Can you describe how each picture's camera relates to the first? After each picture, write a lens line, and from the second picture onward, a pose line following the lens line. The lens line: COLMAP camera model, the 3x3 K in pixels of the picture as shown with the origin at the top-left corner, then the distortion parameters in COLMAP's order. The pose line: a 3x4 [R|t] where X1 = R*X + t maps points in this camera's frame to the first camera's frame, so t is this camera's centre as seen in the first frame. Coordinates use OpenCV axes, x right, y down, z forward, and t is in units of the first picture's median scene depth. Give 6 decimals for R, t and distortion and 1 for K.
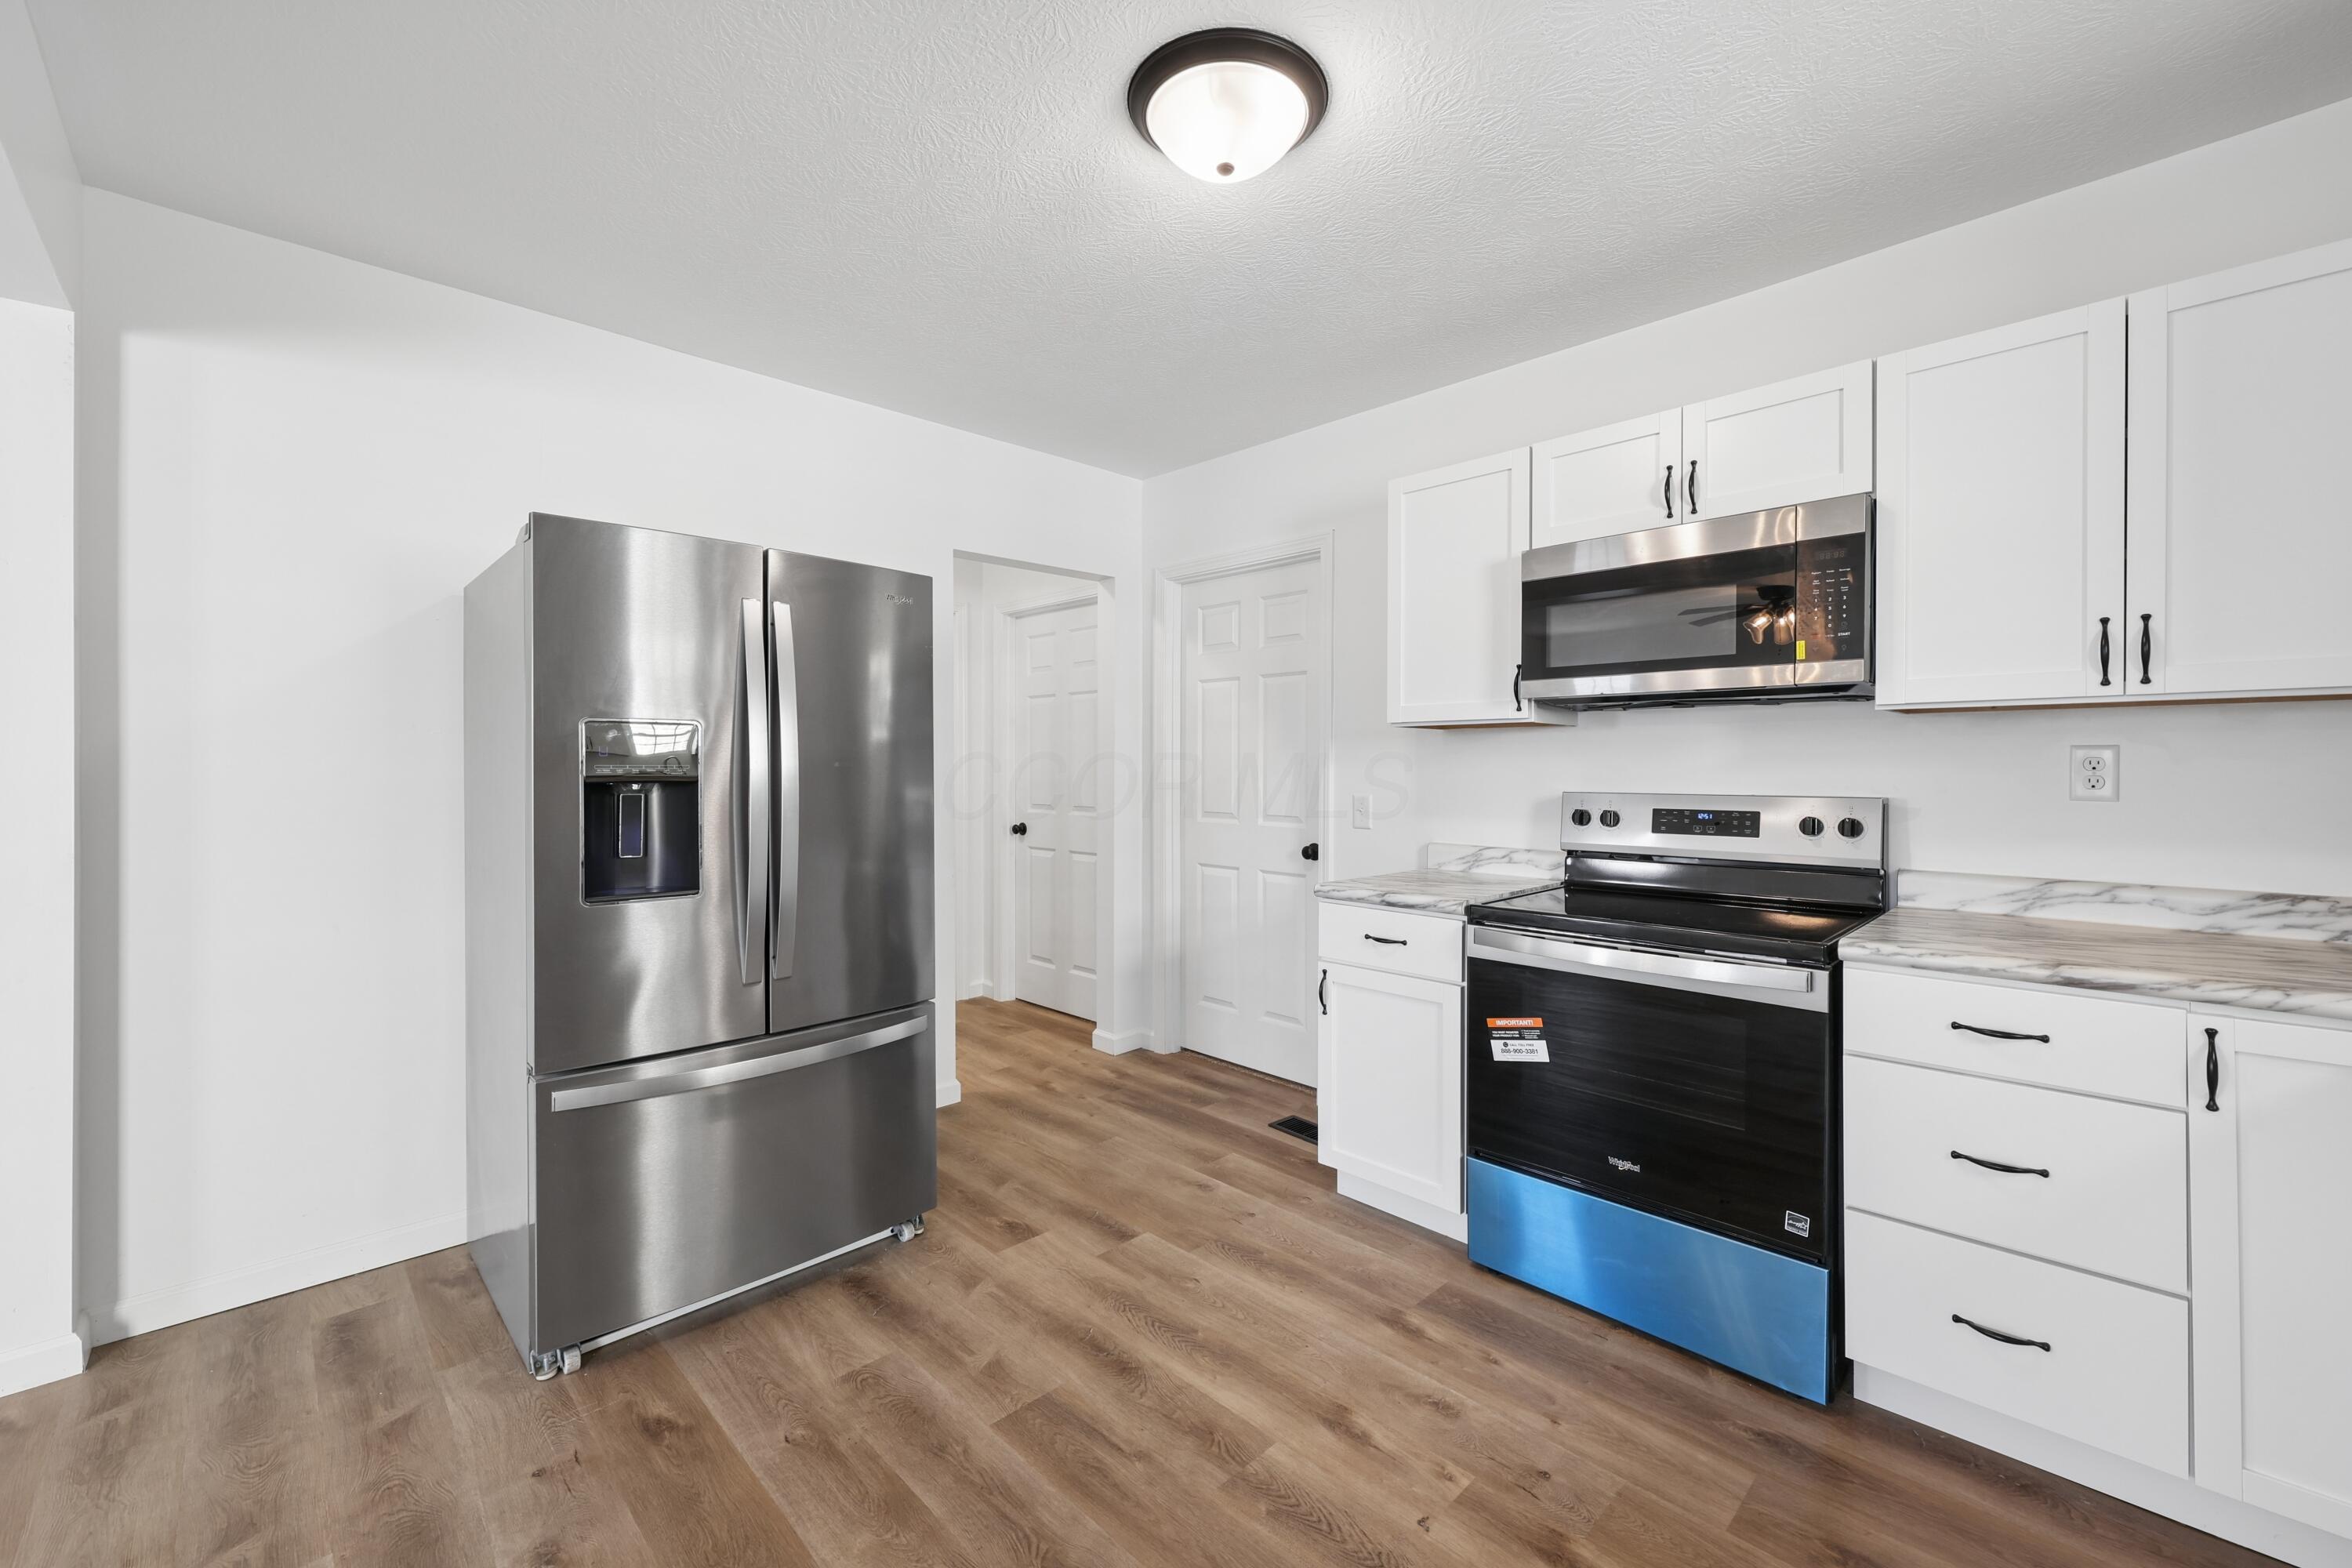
lens RADIAL K [[950.2, 0, 1178.3], [0, 950.2, 768.8], [0, 0, 1]] dist [0.001179, 0.000033]
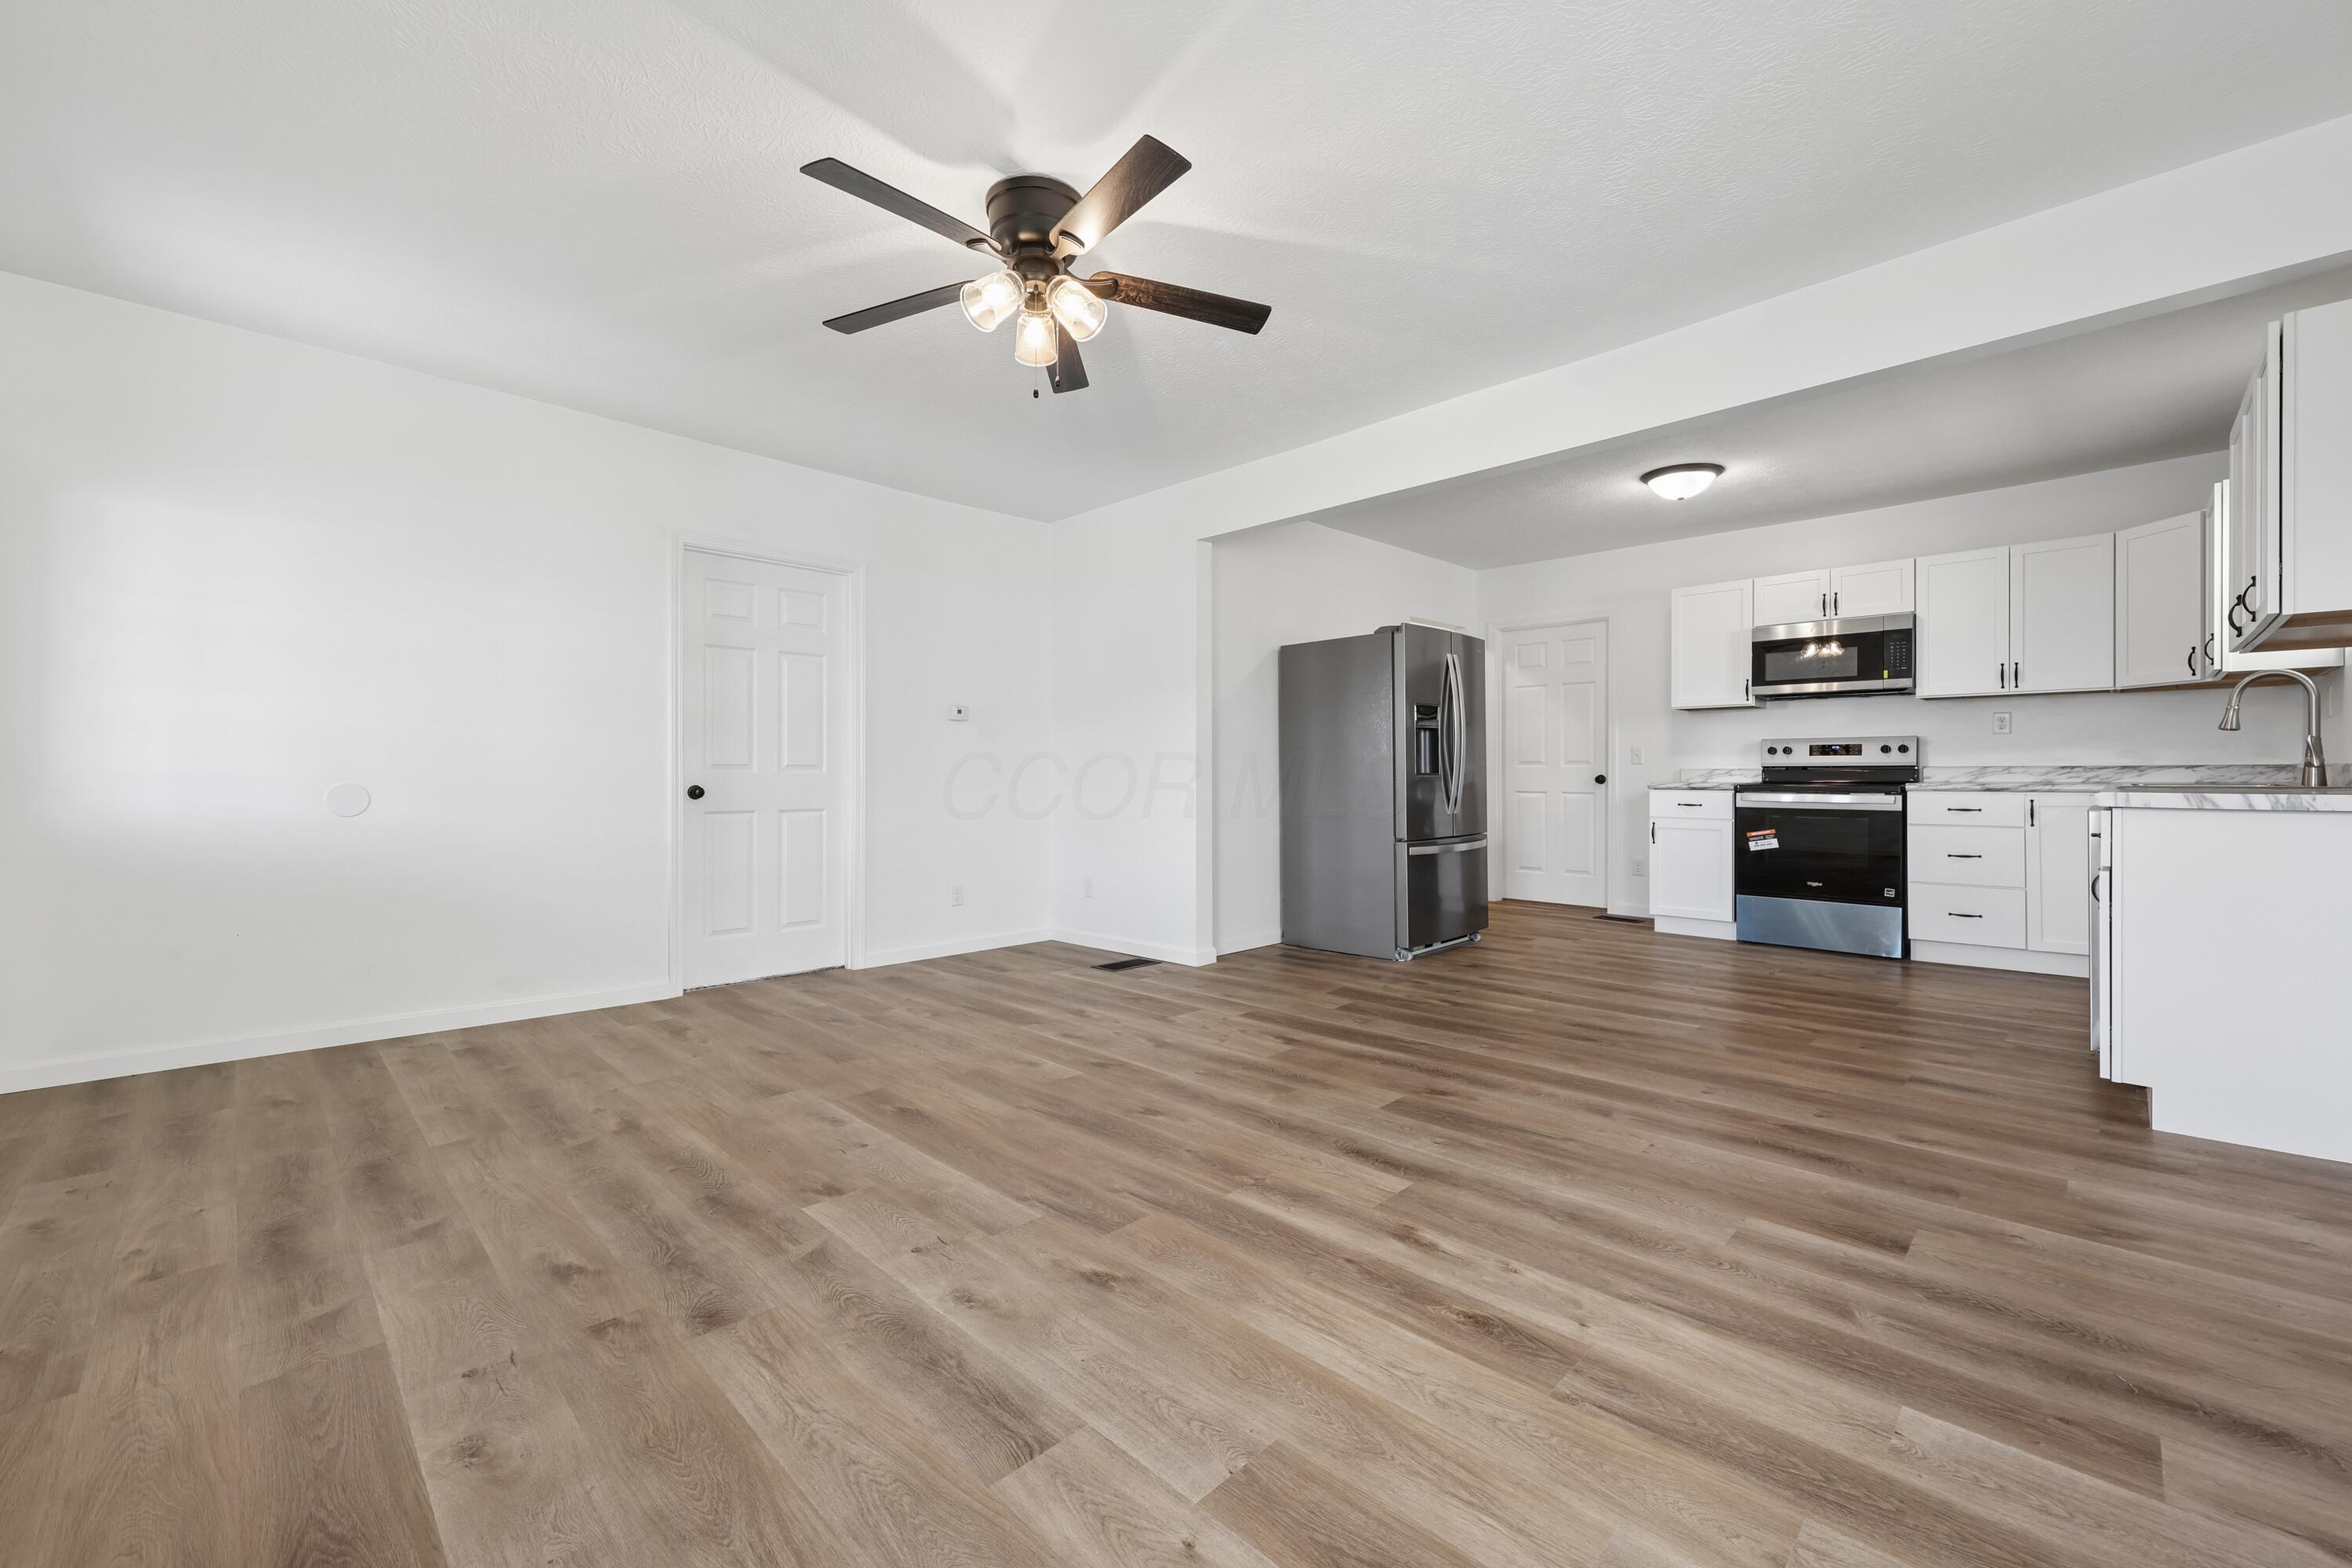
lens RADIAL K [[942.0, 0, 1177.2], [0, 942.0, 773.0], [0, 0, 1]] dist [-0.002593, -0.000276]
pose [[0.999948, -0.004559, 0.009069, -1.190099], [0.004553, 0.999989, 0.000754, 0.119772], [-0.009072, -0.000713, 0.999959, -1.405264]]
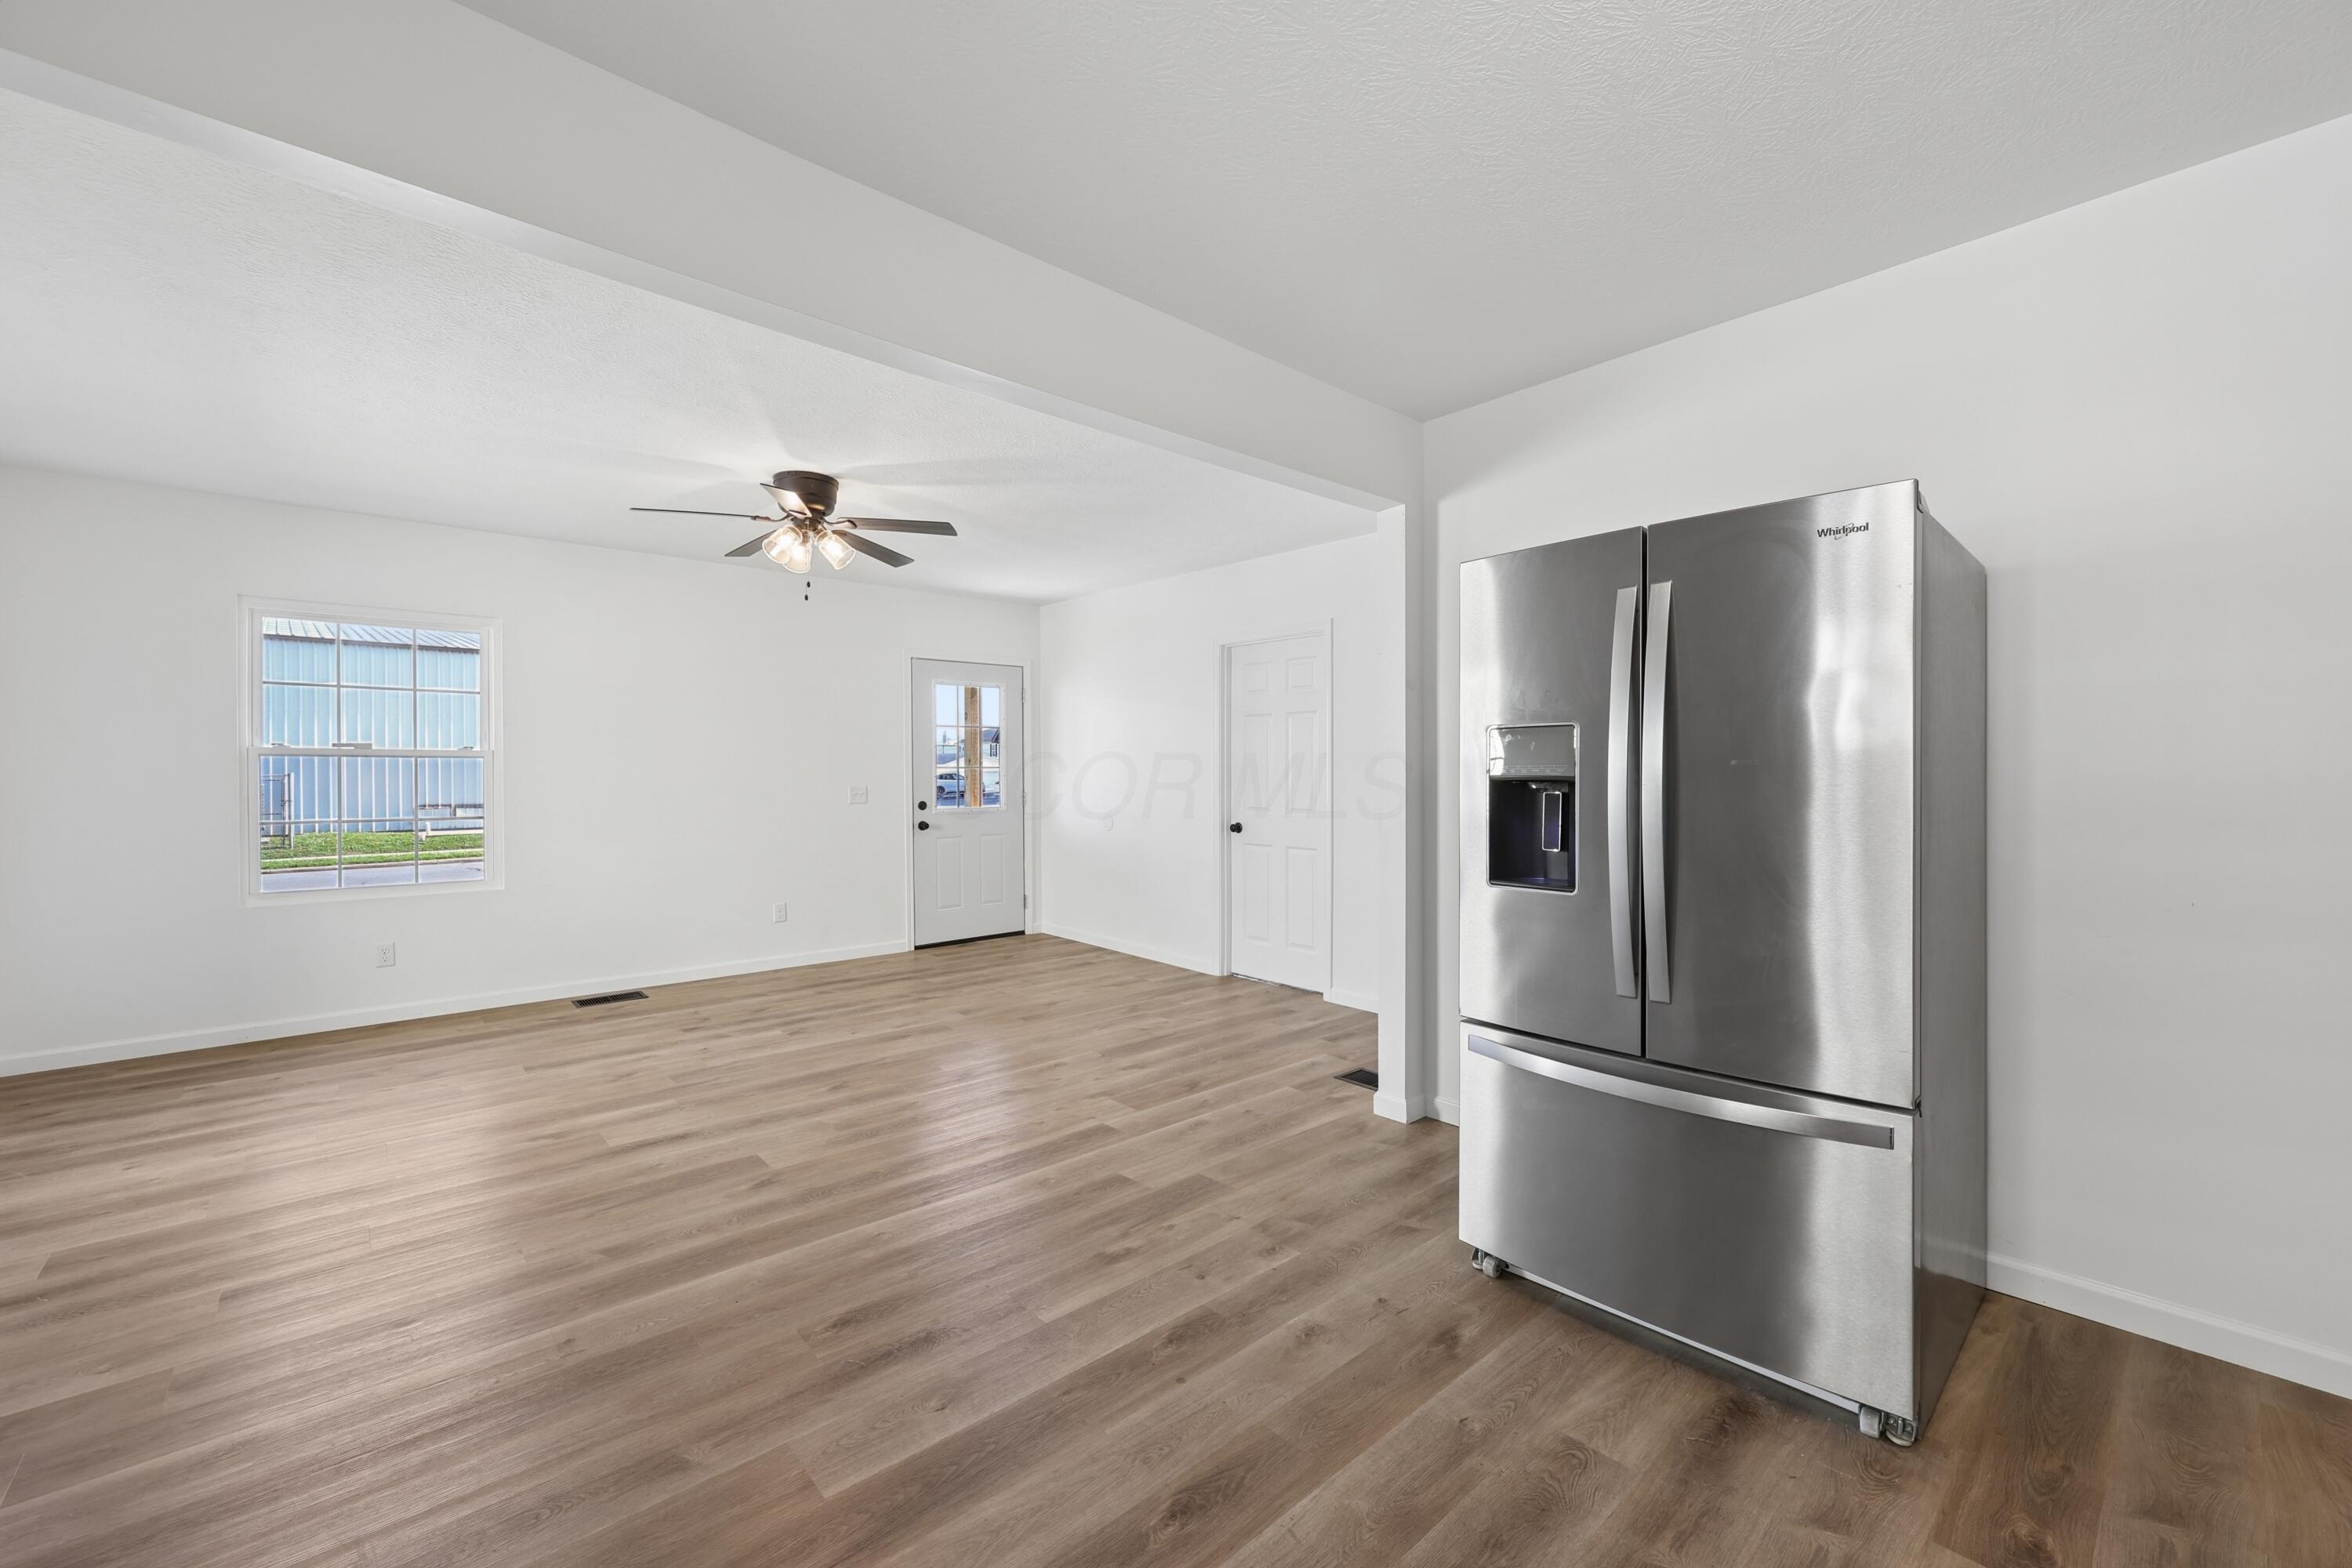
lens RADIAL K [[942.0, 0, 1177.2], [0, 942.0, 773.0], [0, 0, 1]] dist [-0.002593, -0.000276]
pose [[-0.047822, -0.001691, -0.998854, 0.516106], [0.002902, 0.999994, -0.001832, 0.004233], [0.998852, -0.002986, -0.047816, 0.614076]]
